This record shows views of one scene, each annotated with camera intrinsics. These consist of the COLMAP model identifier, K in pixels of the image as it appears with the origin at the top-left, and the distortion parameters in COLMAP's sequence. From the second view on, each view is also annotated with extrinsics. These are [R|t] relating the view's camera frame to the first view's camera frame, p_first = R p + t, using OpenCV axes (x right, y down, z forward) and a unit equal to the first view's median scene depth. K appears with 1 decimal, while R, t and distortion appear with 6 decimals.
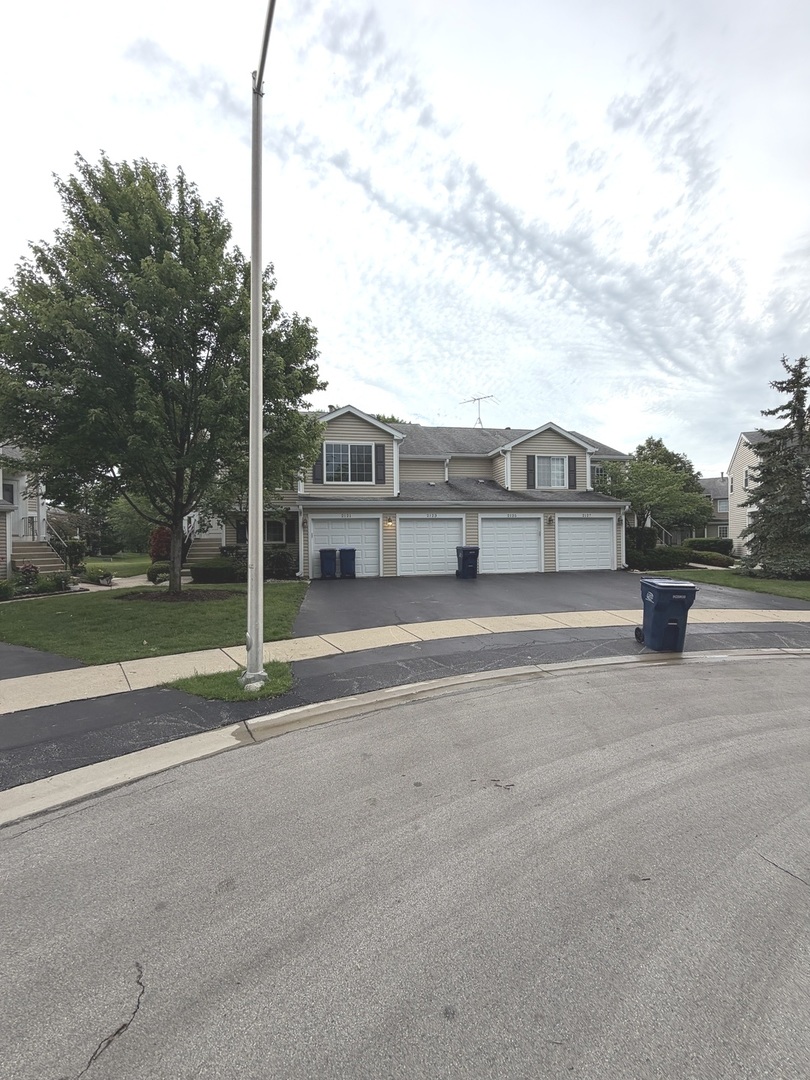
lens RADIAL K [[431.1, 0, 405.0], [0, 431.1, 540.0], [0, 0, 1]] dist [0.000353, 0.000330]
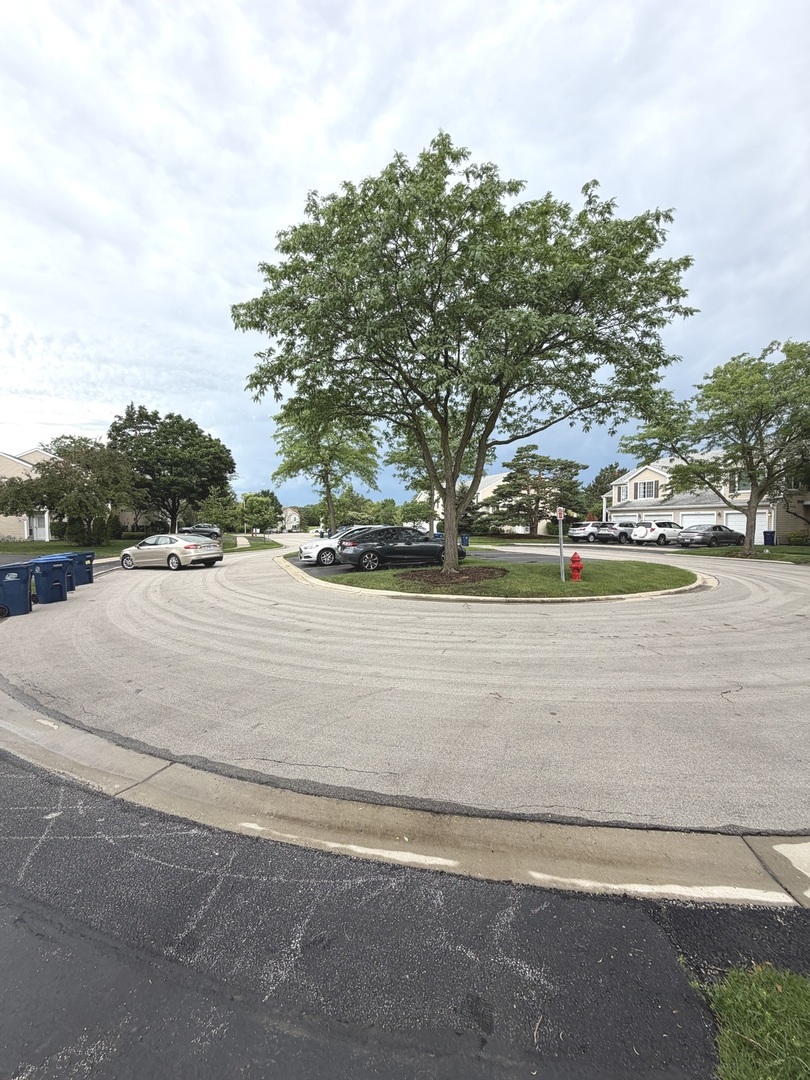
lens RADIAL K [[431.1, 0, 405.0], [0, 431.1, 540.0], [0, 0, 1]] dist [0.000353, 0.000330]
pose [[-0.740384, -0.009314, 0.672120, -0.417212], [0.018964, 0.999217, 0.034737, -0.000625], [-0.671917, 0.038465, -0.739627, 1.855024]]
